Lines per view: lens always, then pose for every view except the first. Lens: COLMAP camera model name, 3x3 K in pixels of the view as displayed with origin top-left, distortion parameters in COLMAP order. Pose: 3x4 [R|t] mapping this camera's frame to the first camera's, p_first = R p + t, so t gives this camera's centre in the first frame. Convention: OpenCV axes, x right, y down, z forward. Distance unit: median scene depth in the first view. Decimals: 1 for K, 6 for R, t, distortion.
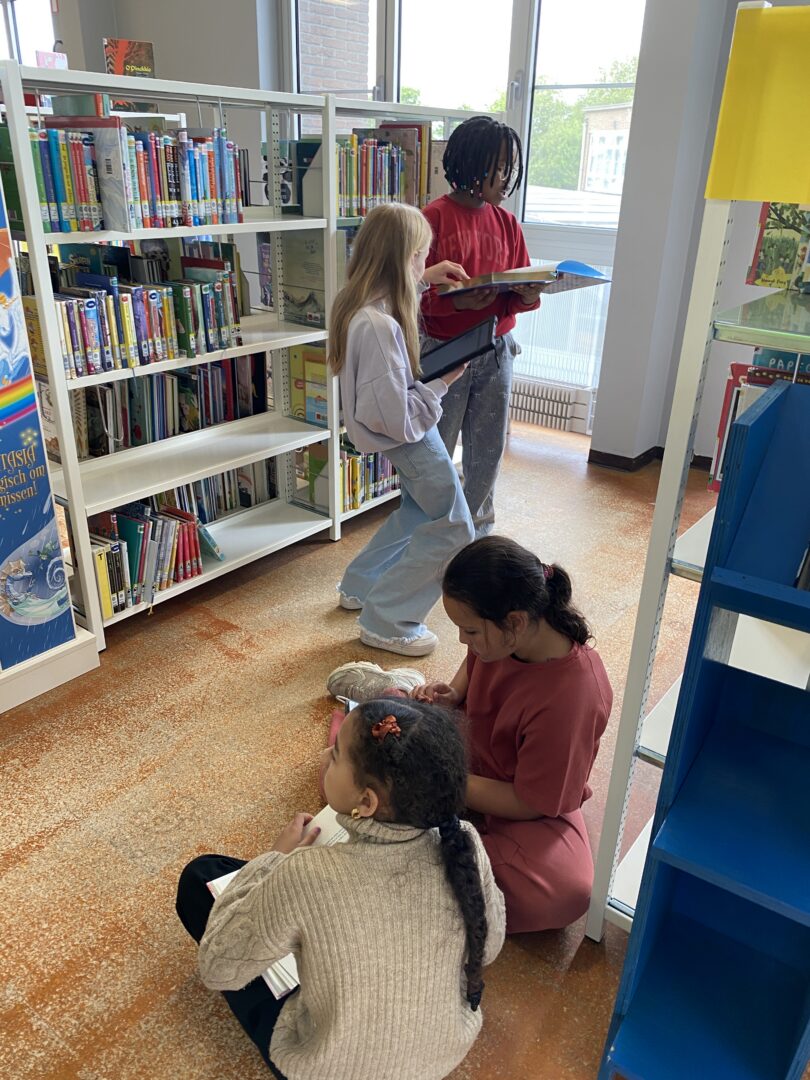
lens RADIAL K [[812.9, 0, 421.8], [0, 812.9, 545.5], [0, 0, 1]] dist [0.005524, -0.018840]
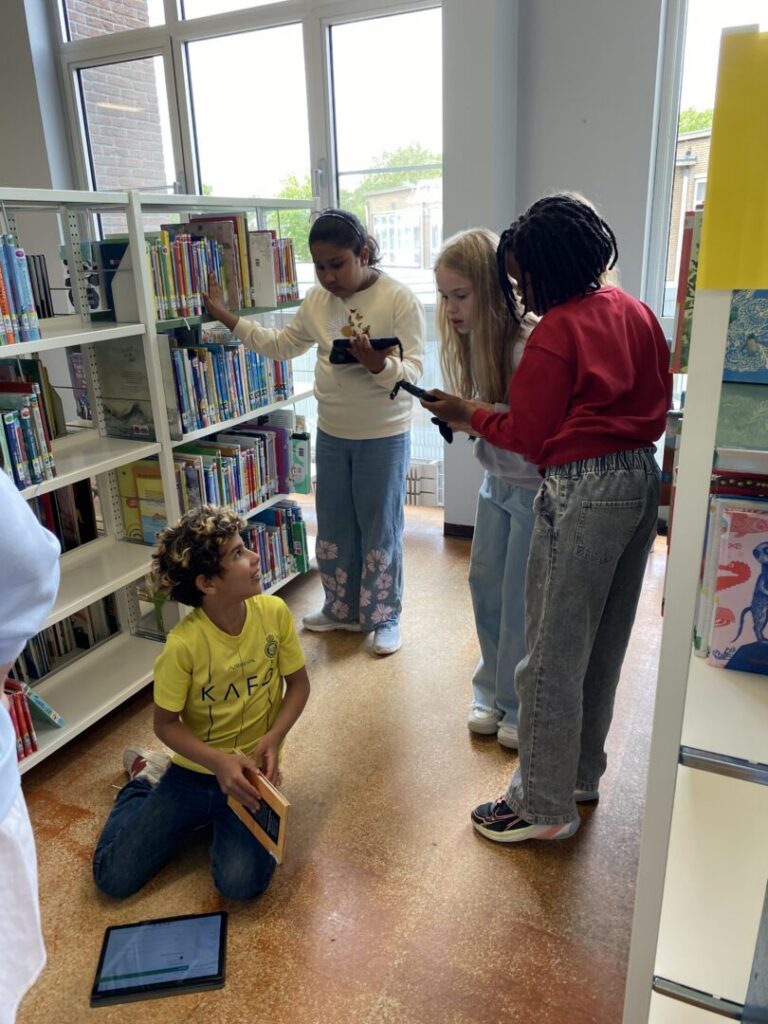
lens RADIAL K [[770.7, 0, 378.3], [0, 770.7, 518.3], [0, 0, 1]] dist [0.005524, -0.018840]
pose [[0.979146, -0.123832, 0.161052, -0.026023], [0.139098, 0.986431, -0.087207, -0.074145], [-0.148068, 0.107790, 0.983086, 0.139672]]
